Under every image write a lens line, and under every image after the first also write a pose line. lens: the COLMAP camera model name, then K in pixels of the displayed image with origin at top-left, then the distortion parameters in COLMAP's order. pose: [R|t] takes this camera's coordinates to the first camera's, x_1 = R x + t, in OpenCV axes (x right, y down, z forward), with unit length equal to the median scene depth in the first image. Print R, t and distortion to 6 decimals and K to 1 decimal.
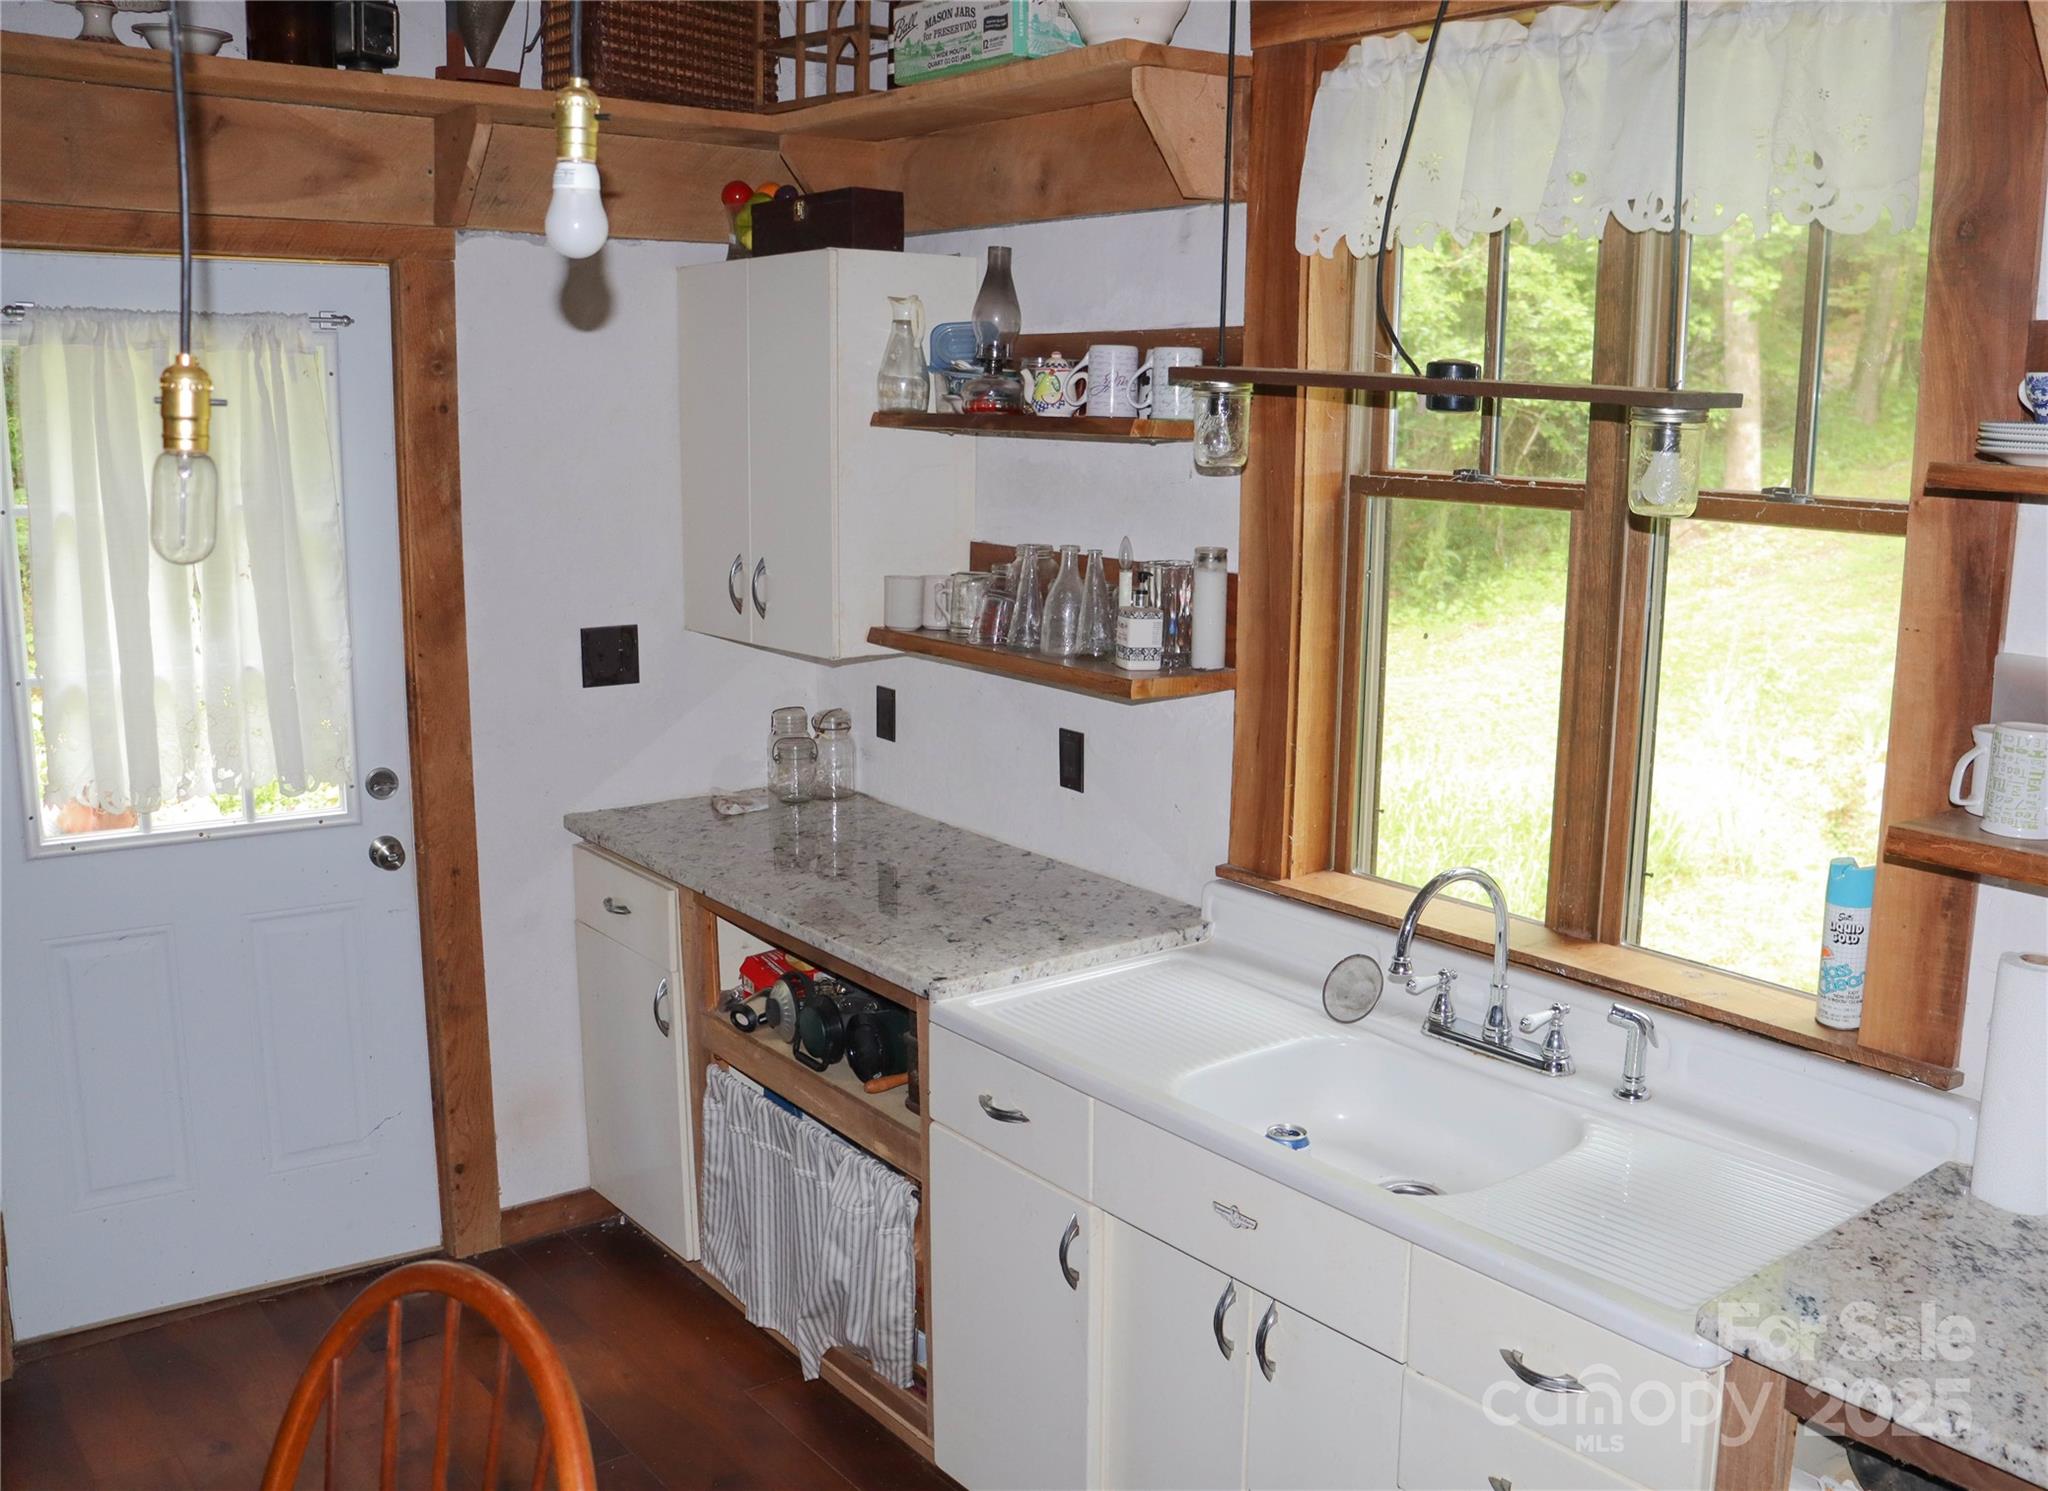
lens RADIAL K [[1825.6, 0, 1026.8], [0, 1825.6, 746.2], [0, 0, 1]] dist [-0.059238, -0.003023]
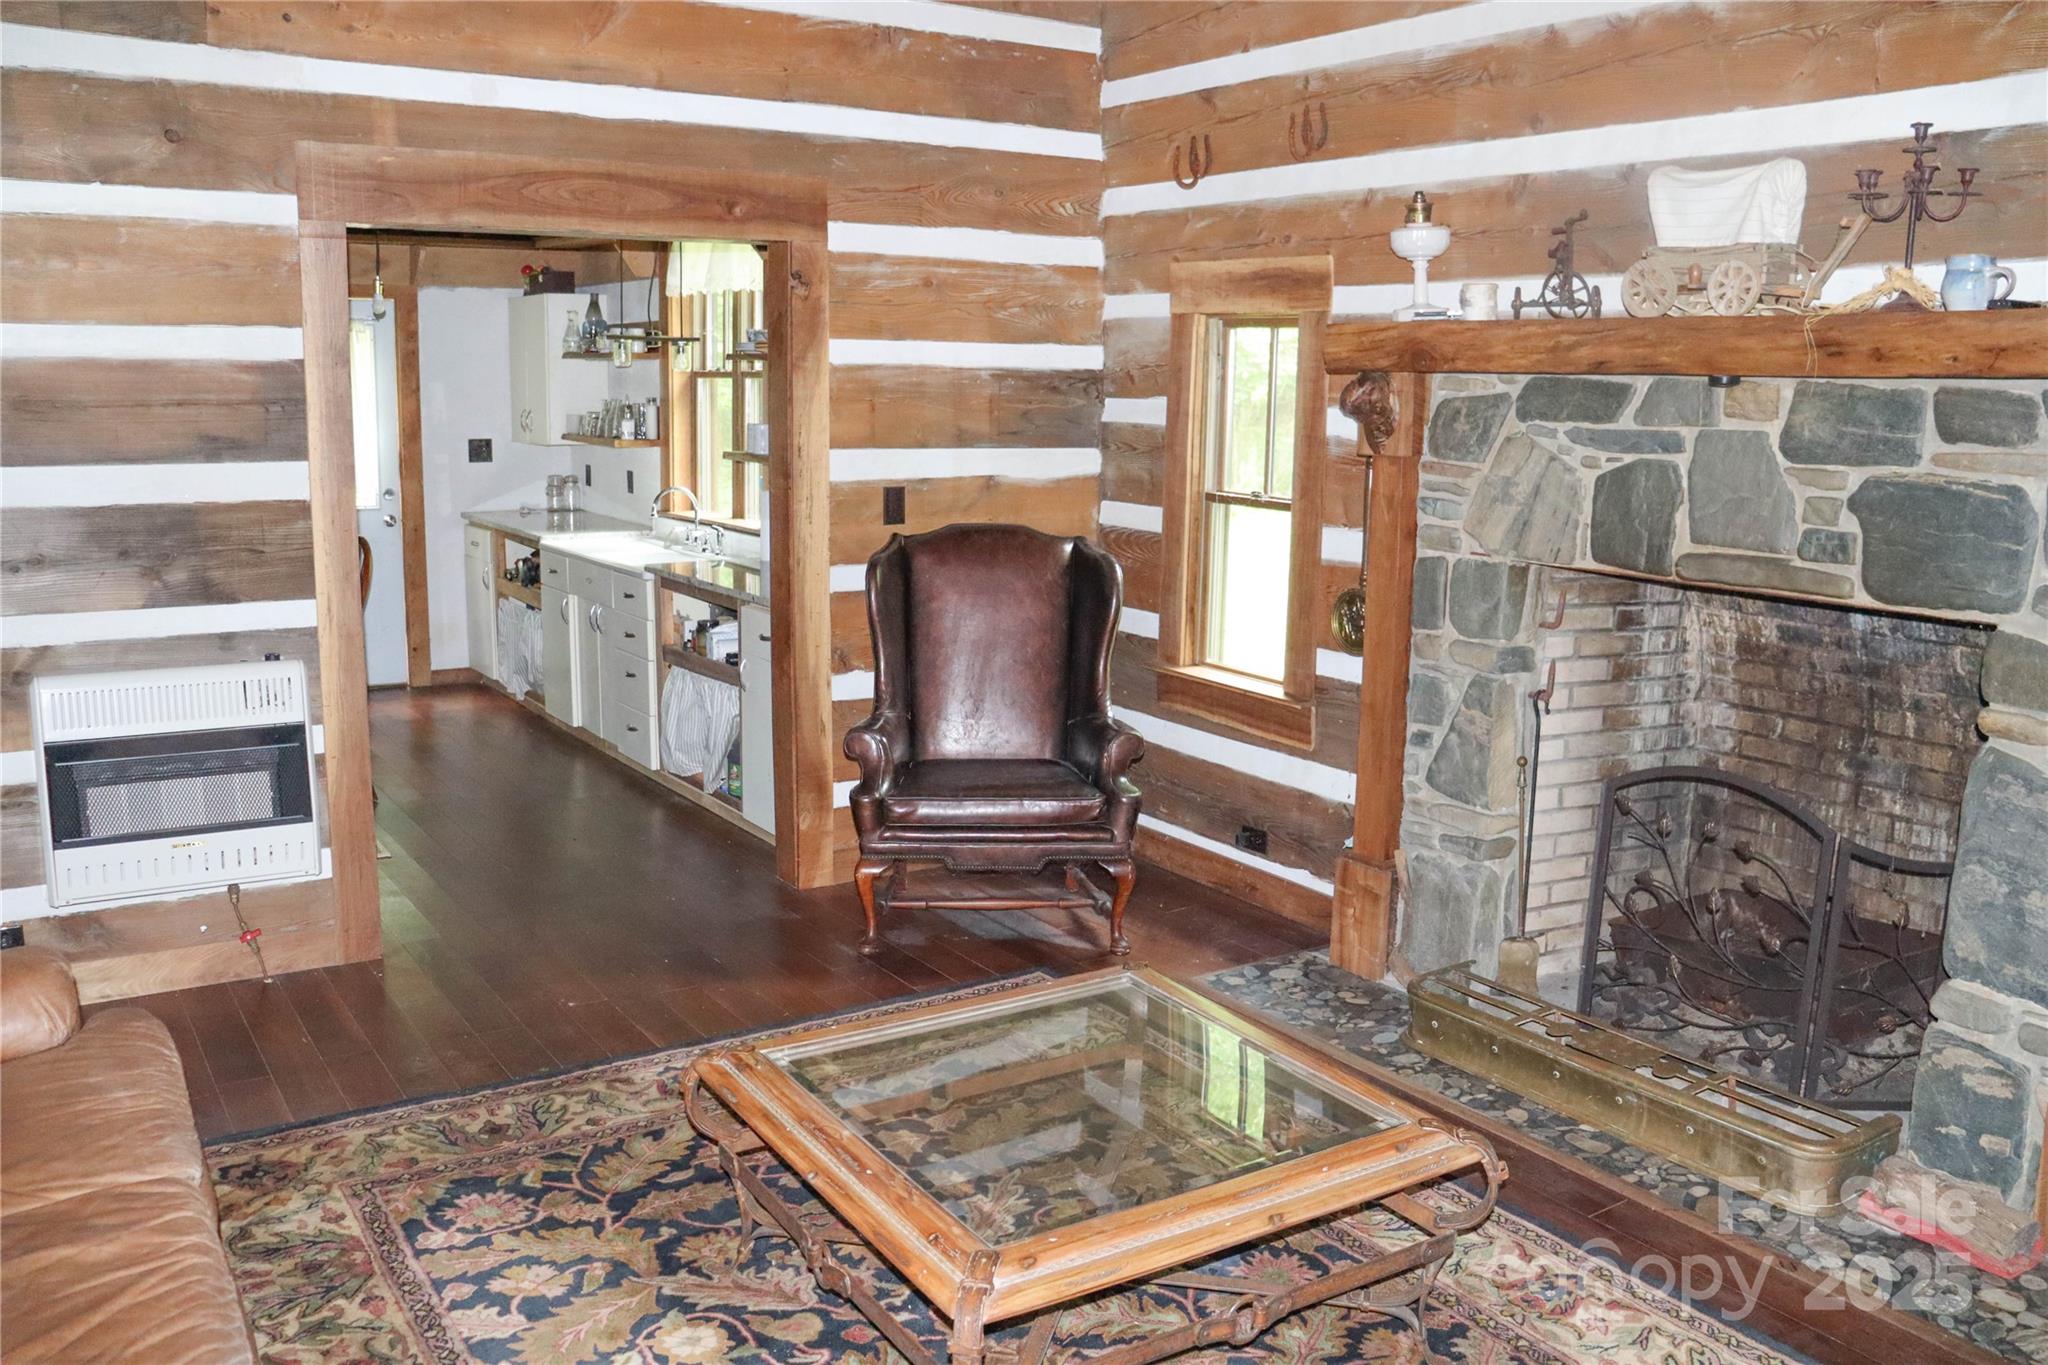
lens RADIAL K [[1698.2, 0, 1027.3], [0, 1698.2, 692.9], [0, 0, 1]] dist [-0.135089, 0.063034]
pose [[0.996543, 0.023282, -0.079752, 0.798136], [-0.024040, 0.999674, -0.008563, 0.319760], [0.079527, 0.010451, 0.996778, -1.389062]]
